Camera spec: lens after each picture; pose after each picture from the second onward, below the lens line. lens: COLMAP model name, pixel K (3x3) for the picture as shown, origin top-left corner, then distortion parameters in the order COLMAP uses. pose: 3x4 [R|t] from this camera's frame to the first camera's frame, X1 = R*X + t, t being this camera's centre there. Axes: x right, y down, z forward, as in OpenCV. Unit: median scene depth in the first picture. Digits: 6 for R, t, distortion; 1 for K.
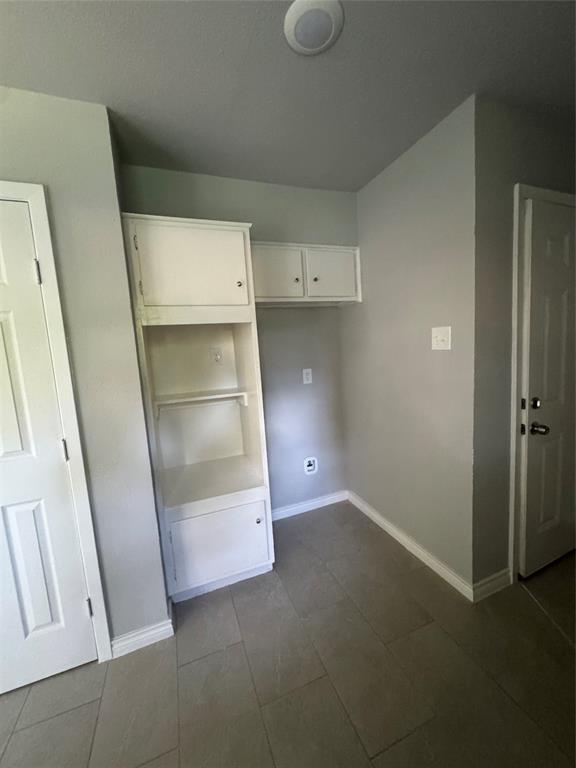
lens RADIAL K [[308.5, 0, 287.6], [0, 308.5, 383.0], [0, 0, 1]] dist [0.000188, 0.000547]
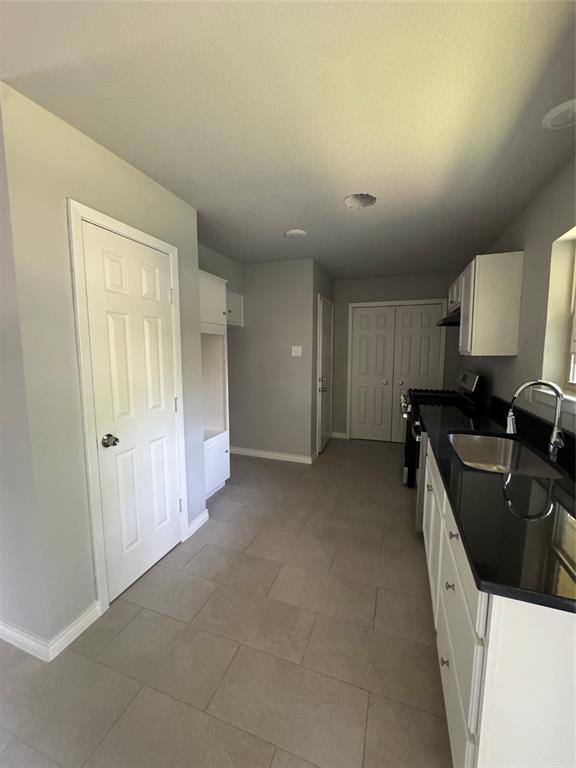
lens RADIAL K [[308.5, 0, 289.0], [0, 308.5, 384.7], [0, 0, 1]] dist [0.000188, 0.000547]
pose [[0.649954, -0.019879, 0.759714, -1.254846], [0.043655, 0.998984, -0.011209, 0.122551], [-0.758719, 0.040451, 0.650161, -0.410492]]
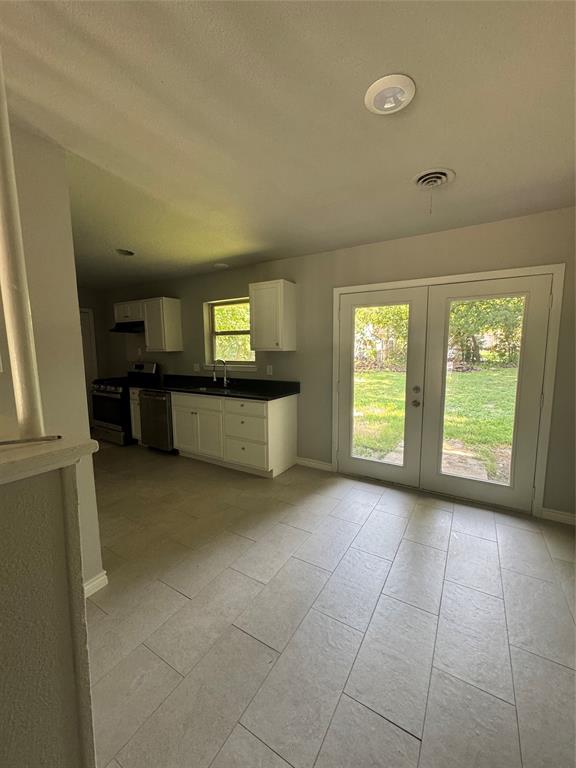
lens RADIAL K [[308.5, 0, 286.3], [0, 308.5, 386.5], [0, 0, 1]] dist [0.000188, 0.000547]
pose [[-0.599428, -0.025947, 0.800008, -2.324690], [0.139745, 0.980732, 0.136516, 0.084744], [-0.788136, 0.193629, -0.584252, 0.672098]]
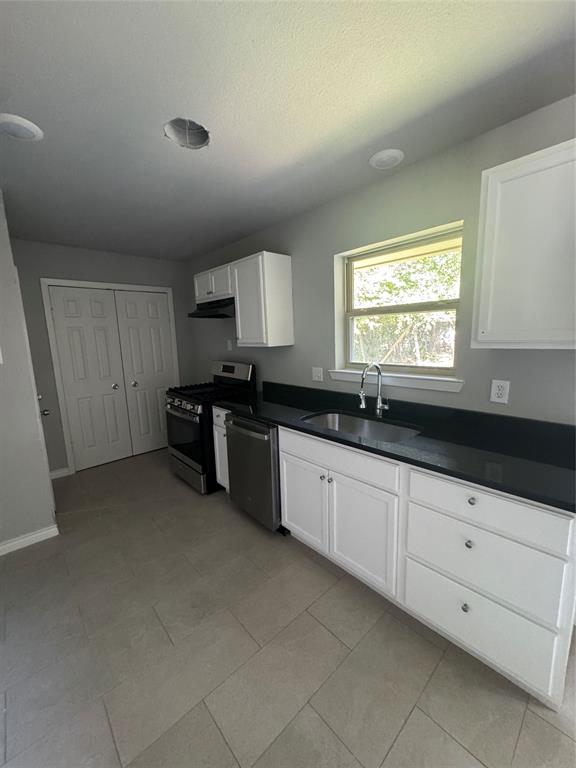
lens RADIAL K [[308.5, 0, 287.3], [0, 308.5, 384.5], [0, 0, 1]] dist [0.000188, 0.000547]
pose [[-0.355961, -0.070884, 0.931809, -1.070301], [0.163106, 0.977101, 0.136638, -0.005388], [-0.920157, 0.200621, -0.336248, 0.350402]]
